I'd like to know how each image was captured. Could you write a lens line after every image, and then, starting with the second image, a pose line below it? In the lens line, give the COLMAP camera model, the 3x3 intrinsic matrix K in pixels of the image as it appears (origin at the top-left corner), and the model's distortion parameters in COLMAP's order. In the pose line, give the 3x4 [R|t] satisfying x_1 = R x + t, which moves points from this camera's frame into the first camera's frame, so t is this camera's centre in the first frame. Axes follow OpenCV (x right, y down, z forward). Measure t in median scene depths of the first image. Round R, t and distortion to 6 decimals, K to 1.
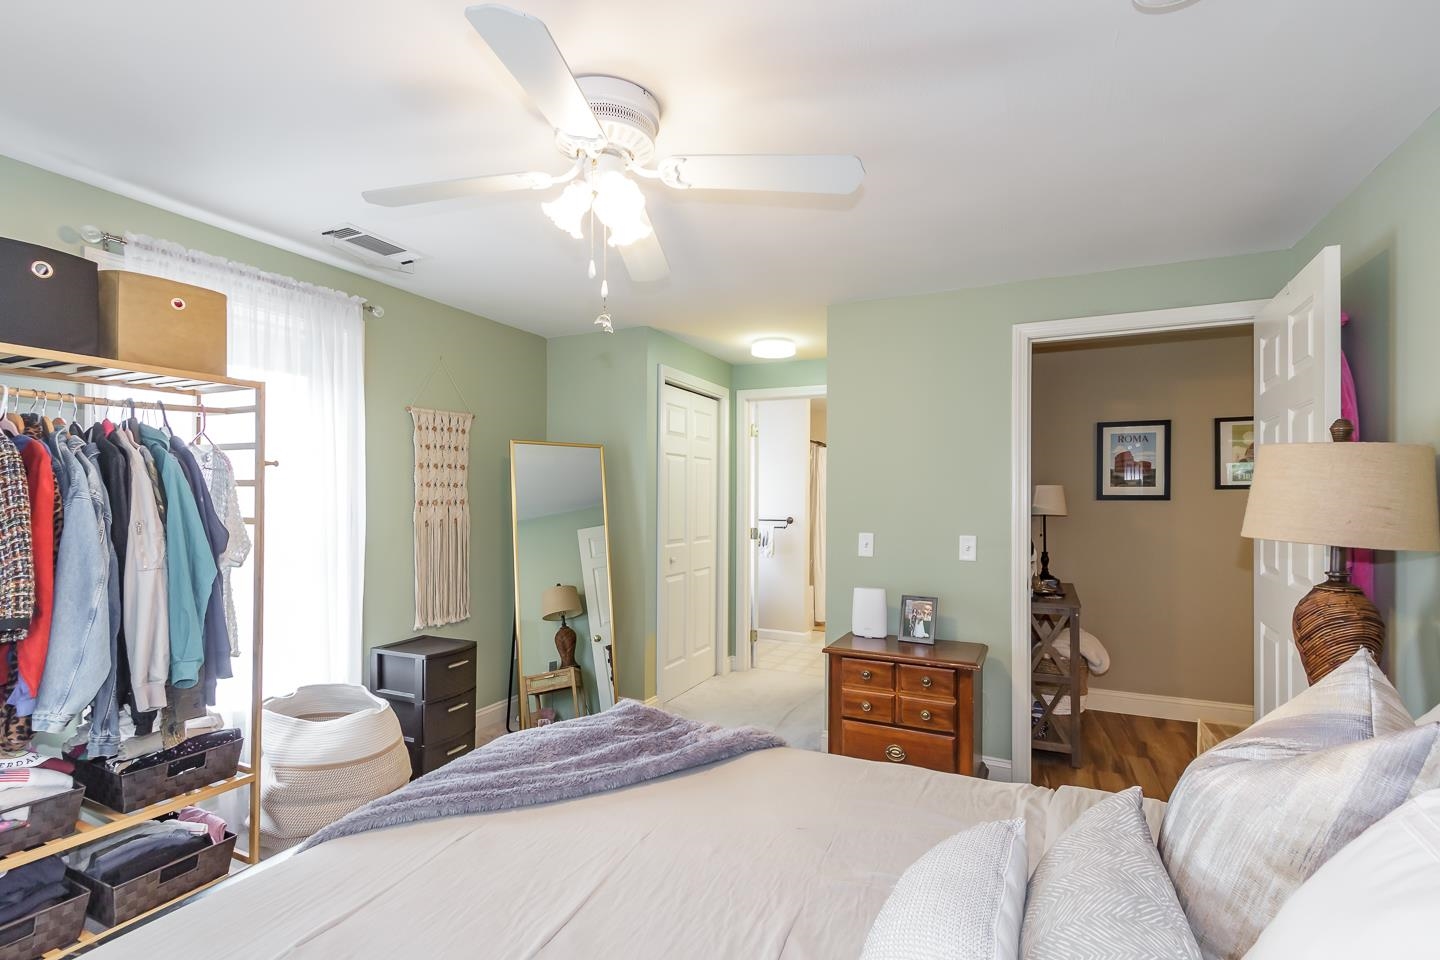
lens RADIAL K [[676.5, 0, 717.4], [0, 676.5, 499.6], [0, 0, 1]] dist [0.000683, 0.000056]
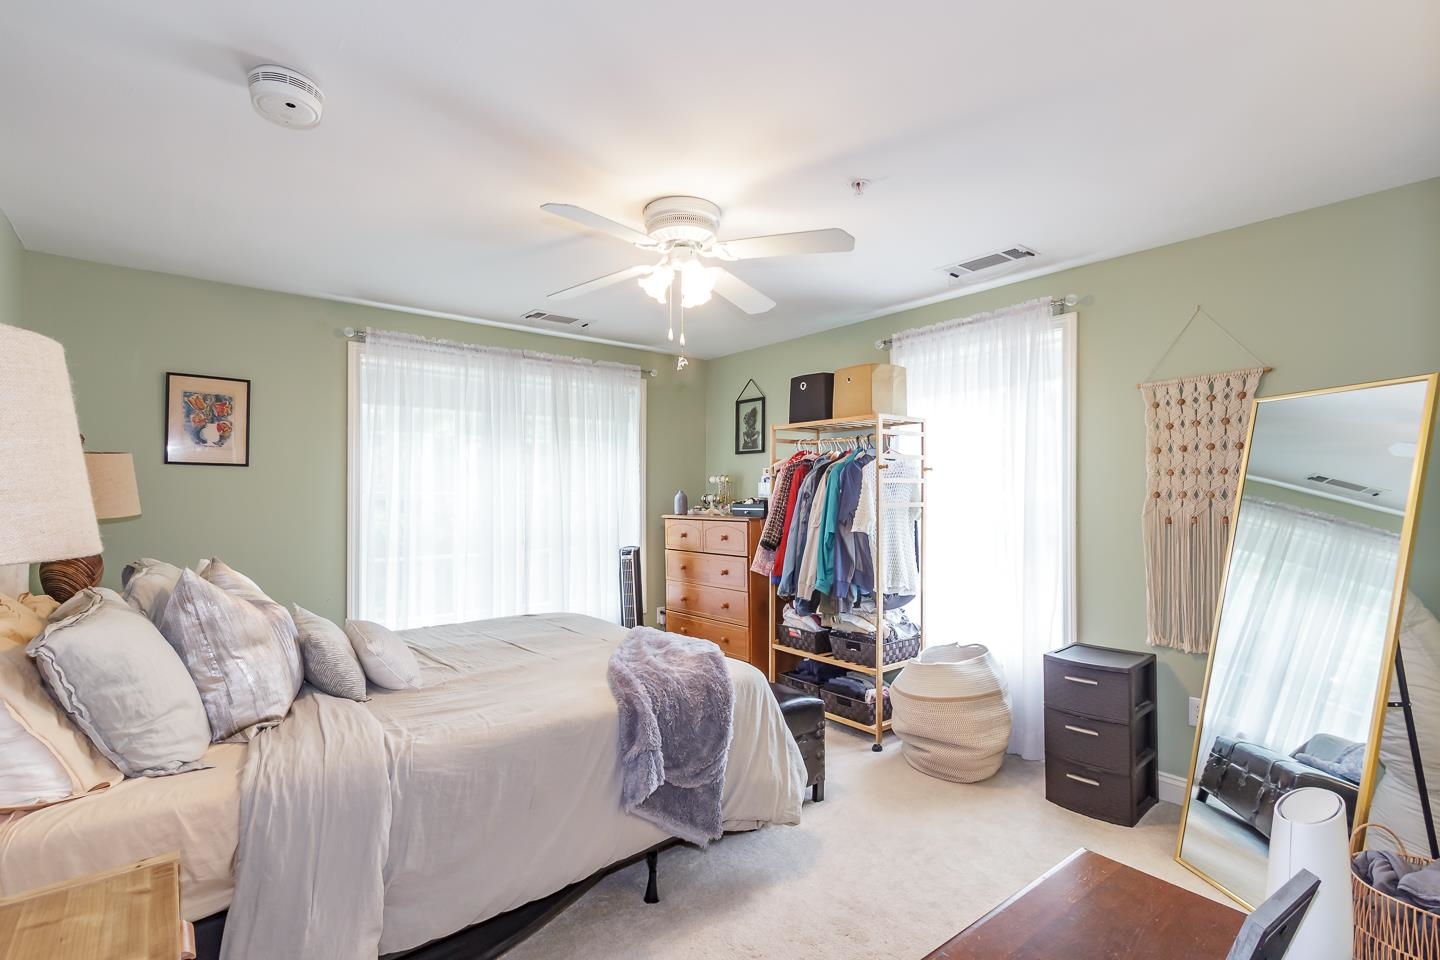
lens RADIAL K [[676.5, 0, 717.4], [0, 676.5, 499.6], [0, 0, 1]] dist [0.000683, 0.000056]
pose [[-0.443572, 0.005426, -0.896222, 0.704773], [0.000849, 0.999984, 0.005634, 0.007316], [0.896238, 0.001738, -0.443570, 1.125985]]
